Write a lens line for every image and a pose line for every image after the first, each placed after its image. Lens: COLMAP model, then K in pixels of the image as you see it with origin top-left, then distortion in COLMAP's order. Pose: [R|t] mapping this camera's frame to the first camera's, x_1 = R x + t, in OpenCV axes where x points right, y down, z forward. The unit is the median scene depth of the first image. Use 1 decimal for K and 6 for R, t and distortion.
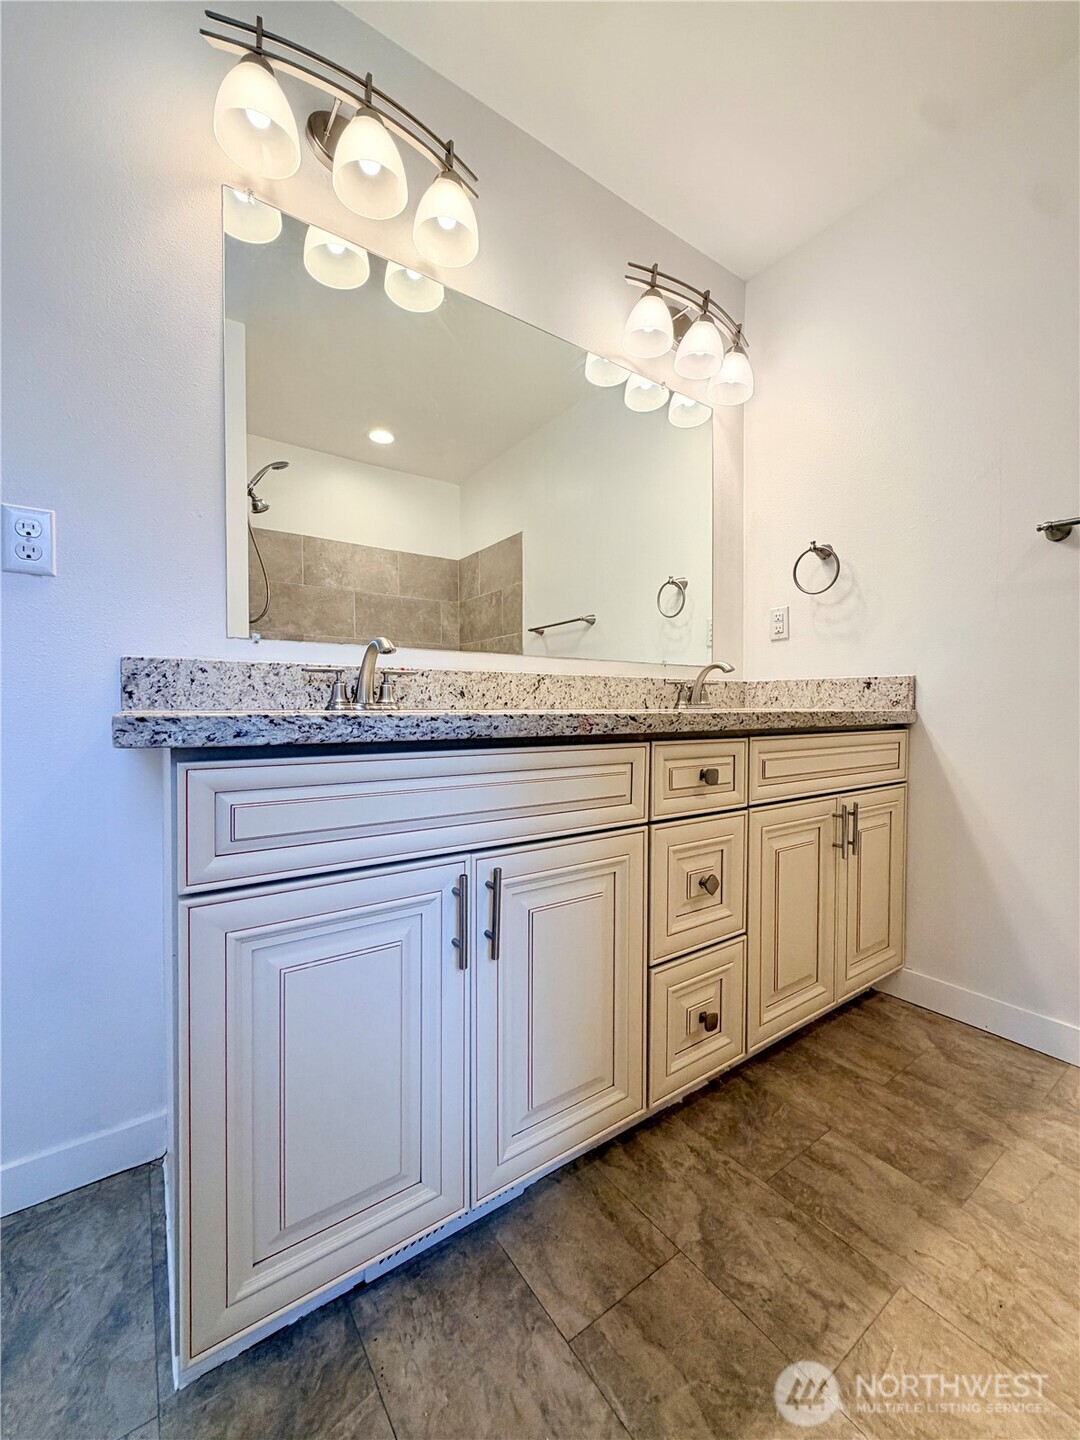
lens RADIAL K [[573.7, 0, 541.4], [0, 573.7, 715.0], [0, 0, 1]] dist [0.001148, 0.000168]
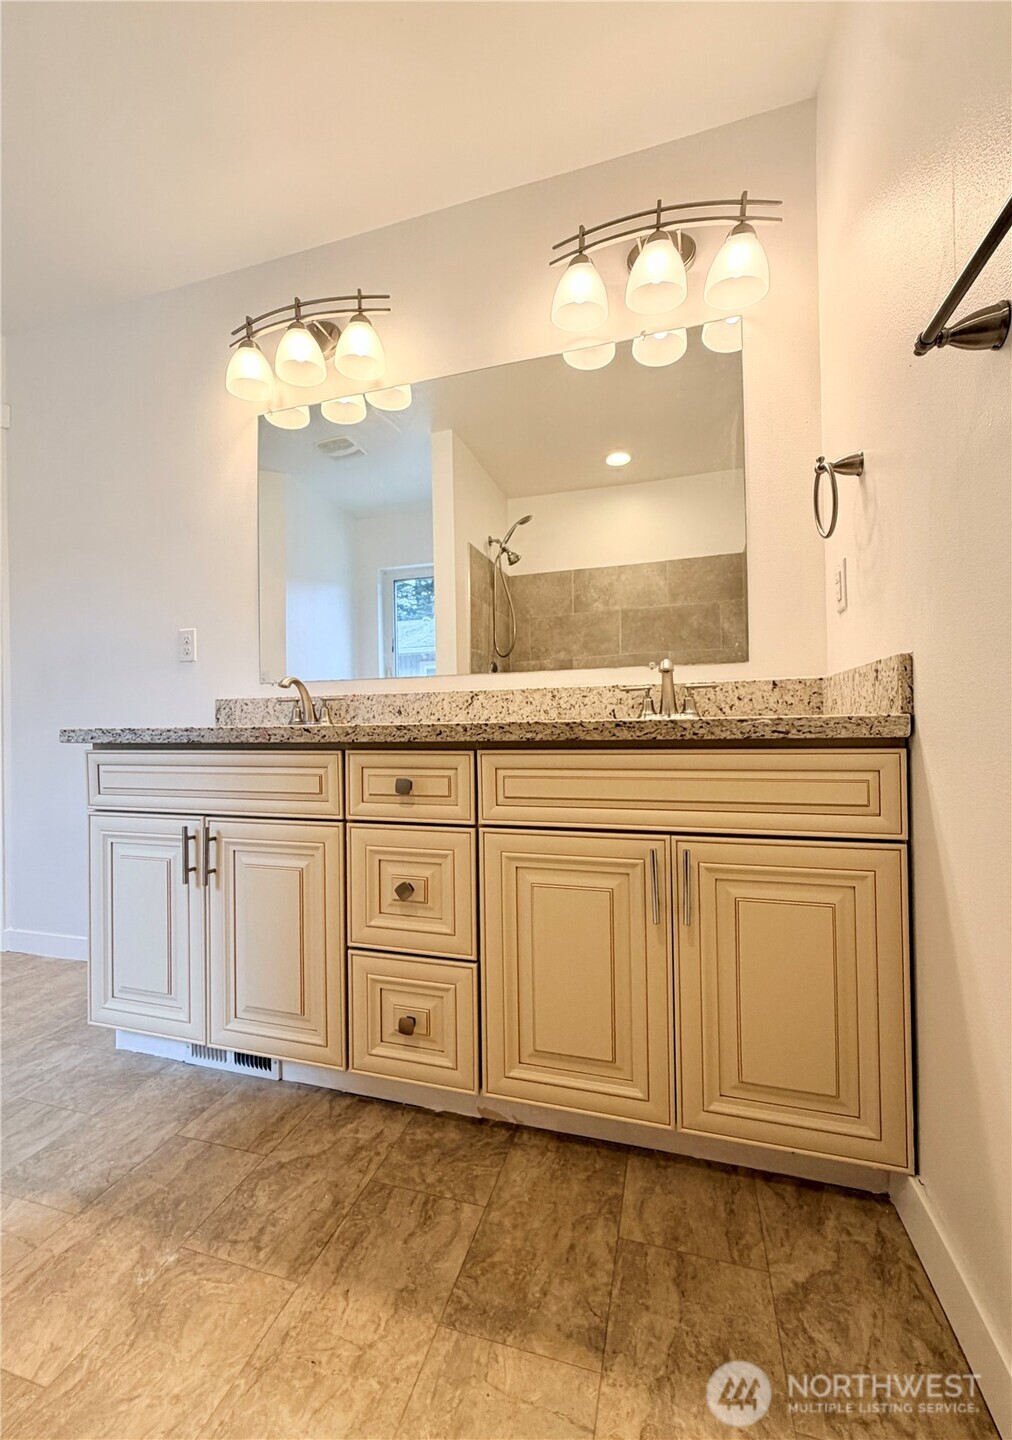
lens RADIAL K [[623.1, 0, 481.2], [0, 623.1, 723.6], [0, 0, 1]] dist [-0.000793, -0.000044]
pose [[0.597404, -0.016217, -0.801777, 1.307846], [0.002030, 0.999823, -0.018711, 0.015903], [0.801938, 0.009551, 0.597331, 0.448244]]
